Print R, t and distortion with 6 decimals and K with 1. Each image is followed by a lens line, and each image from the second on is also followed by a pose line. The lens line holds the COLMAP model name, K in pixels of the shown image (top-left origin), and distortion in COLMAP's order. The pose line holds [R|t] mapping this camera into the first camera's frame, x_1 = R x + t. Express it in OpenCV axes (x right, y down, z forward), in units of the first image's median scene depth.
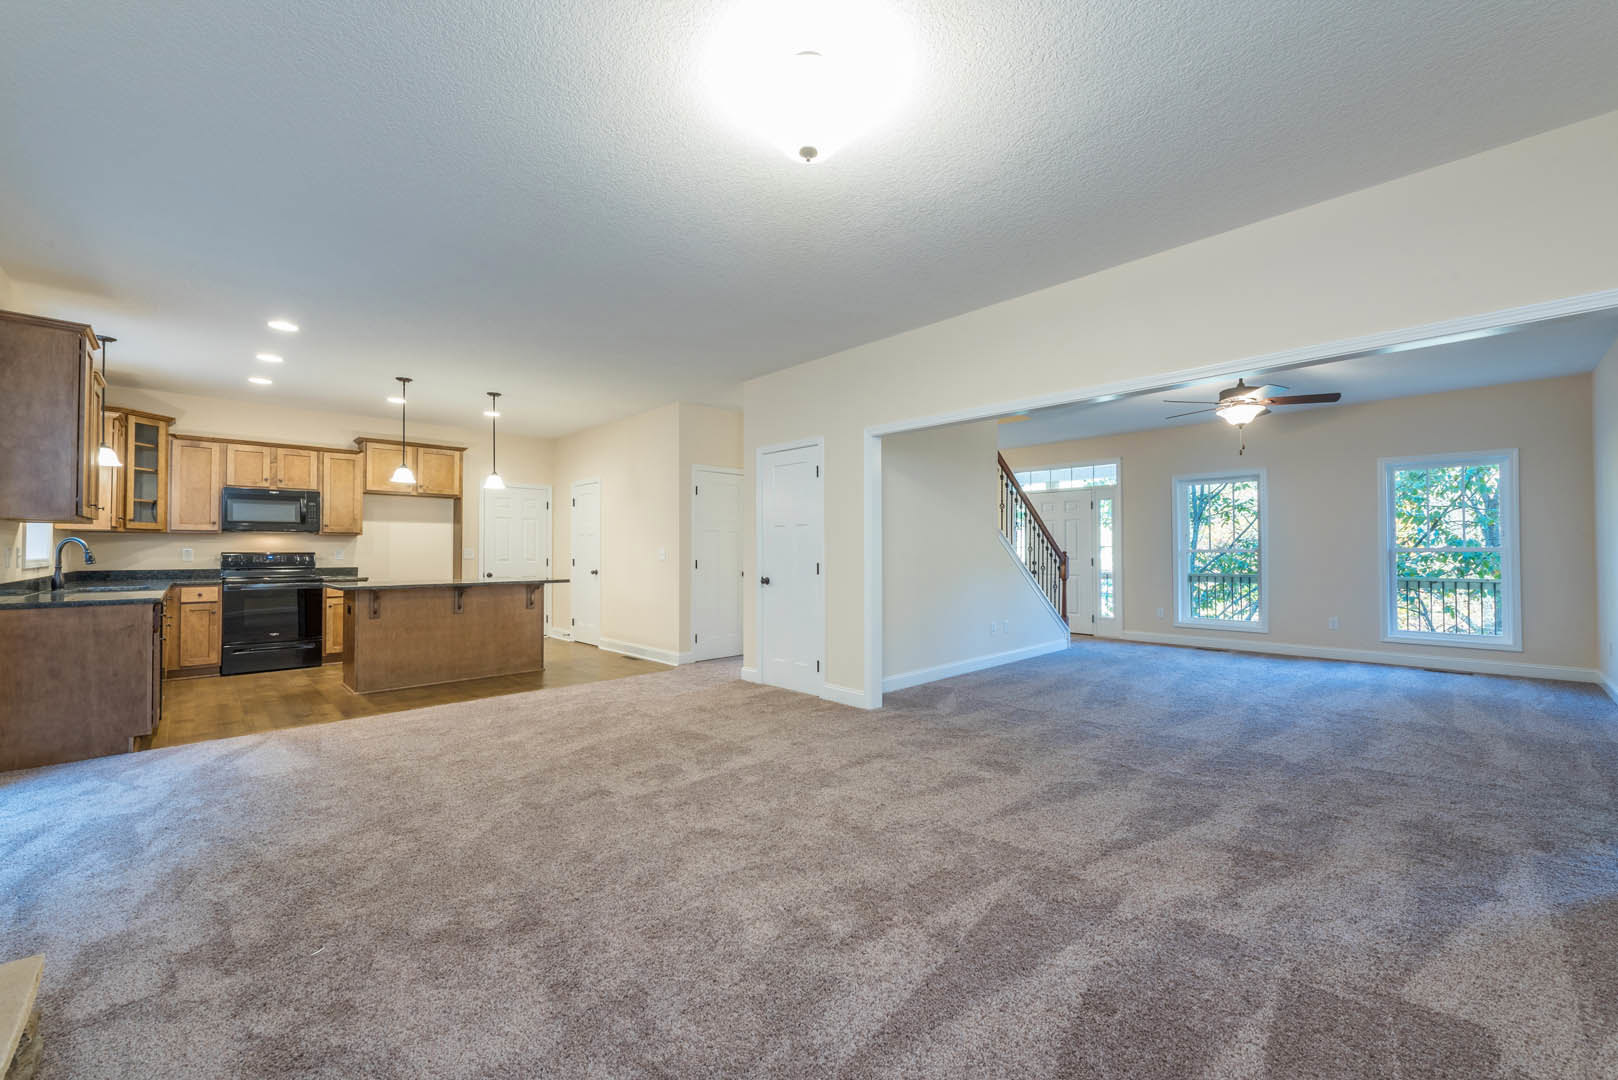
lens RADIAL K [[642.3, 0, 805.9], [0, 642.3, 540.8], [0, 0, 1]] dist [0.013727, 0.000227]
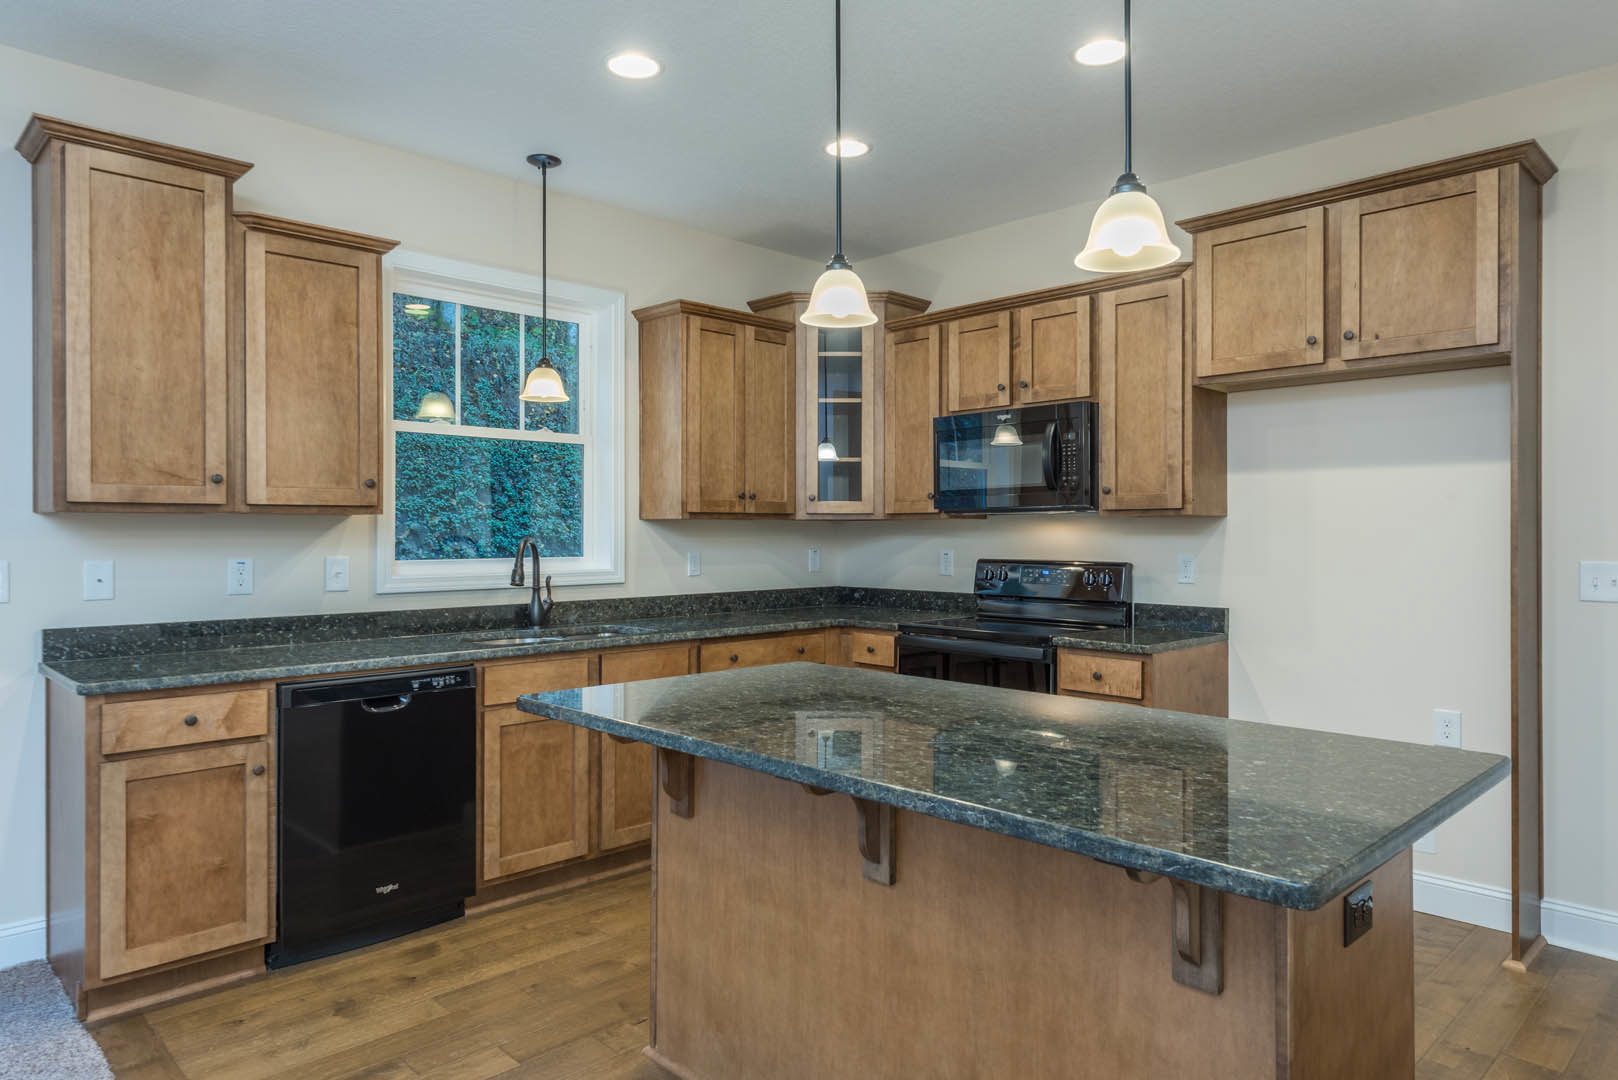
lens RADIAL K [[1005.6, 0, 814.4], [0, 1005.6, 530.1], [0, 0, 1]] dist [0.015929, -0.004689]
pose [[0.013260, -0.001733, -0.999911, -0.185146], [0.015993, 0.999871, -0.001521, -0.003603], [0.999784, -0.015971, 0.013286, 0.884610]]
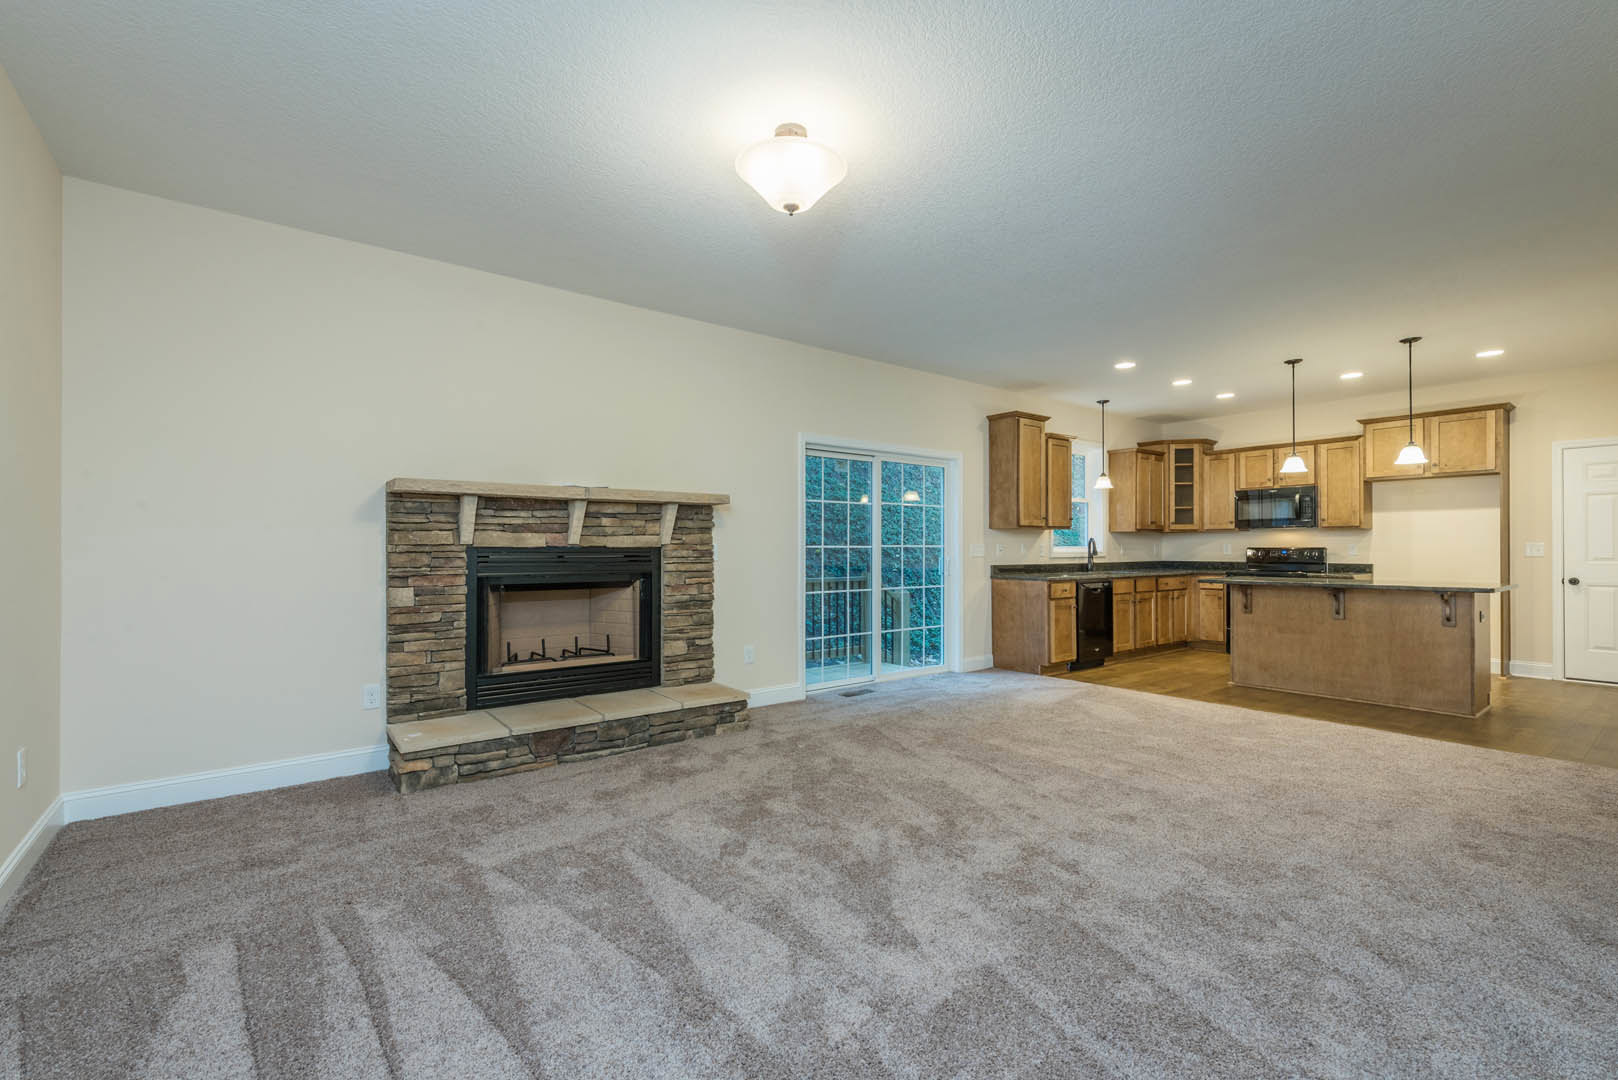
lens RADIAL K [[696.9, 0, 805.7], [0, 696.9, 546.5], [0, 0, 1]] dist [0.000714, -0.001548]
pose [[-0.110053, -0.002184, -0.993923, 0.406991], [0.017678, 0.999835, -0.004154, 0.007539], [0.993768, -0.018027, -0.109997, 0.368620]]
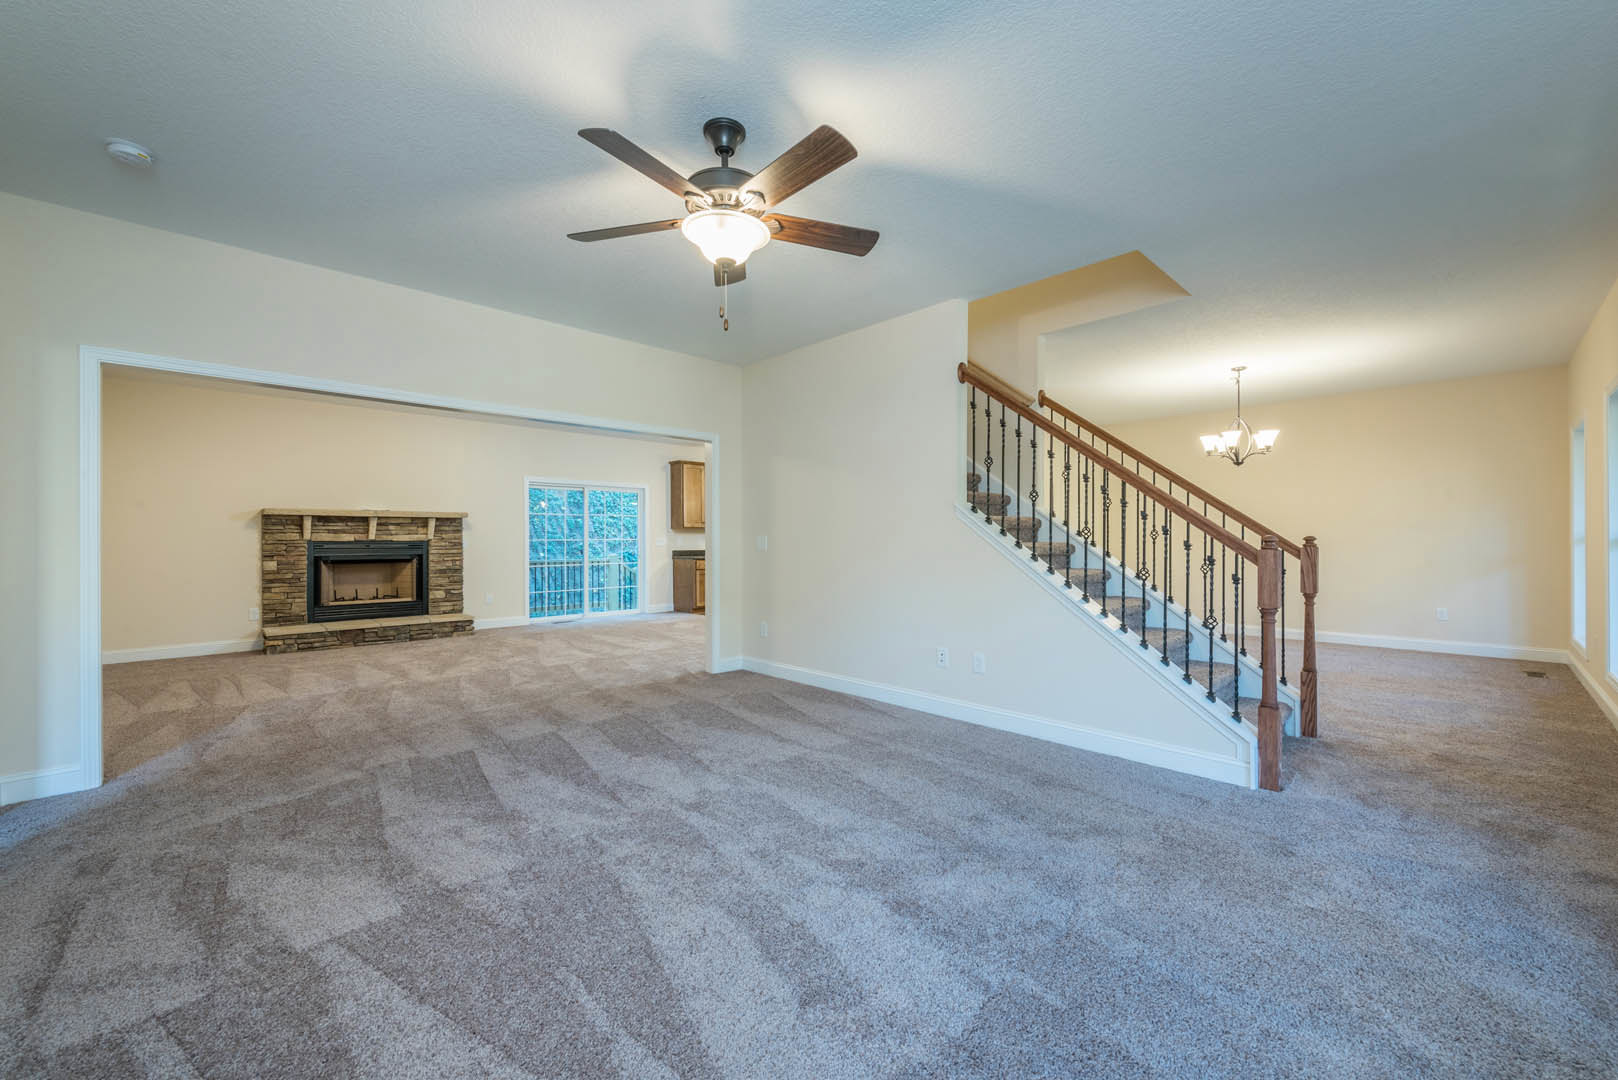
lens RADIAL K [[642.3, 0, 811.9], [0, 642.3, 540.8], [0, 0, 1]] dist [0.013727, 0.000227]
pose [[-0.001119, 0.002106, -0.999997, 0.966884], [0.020391, 0.999790, 0.002083, 0.015209], [0.999791, -0.020389, -0.001161, 0.891532]]
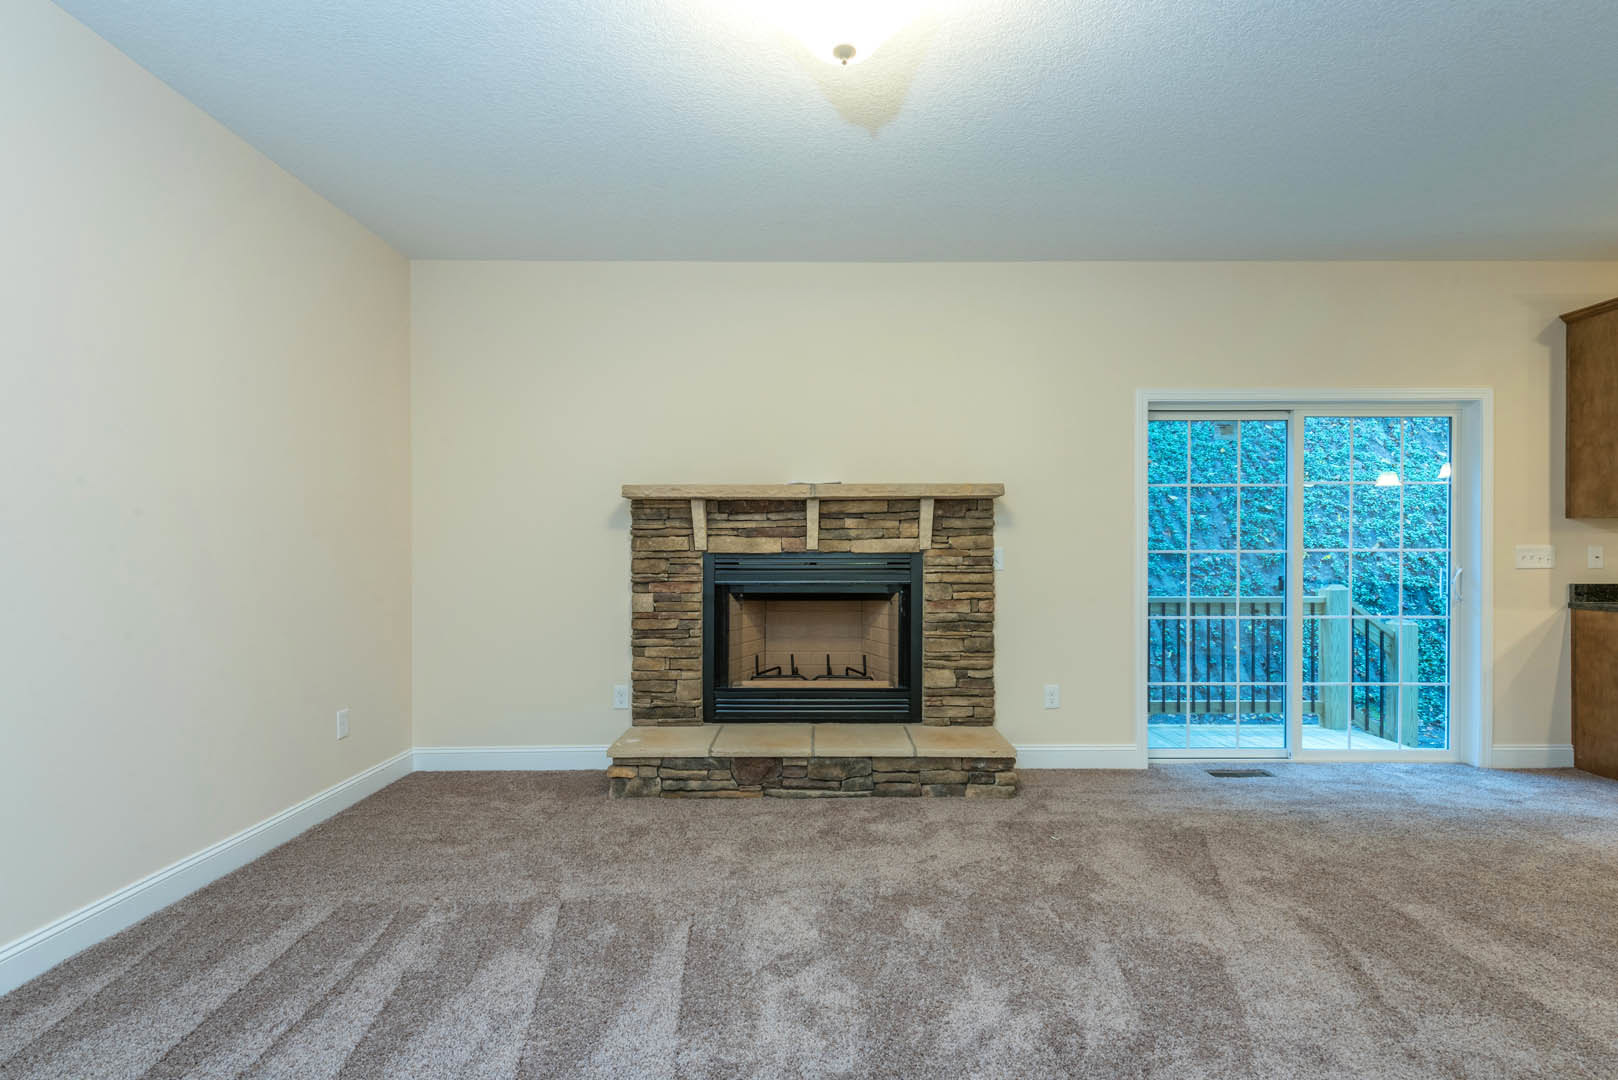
lens RADIAL K [[757.0, 0, 816.3], [0, 757.0, 560.3], [0, 0, 1]] dist [0.007177, -0.003709]
pose [[-0.693352, 0.007162, -0.720564, 0.227053], [0.013996, 0.999896, -0.003529, 0.009802], [0.720463, -0.012532, -0.693380, 0.518746]]
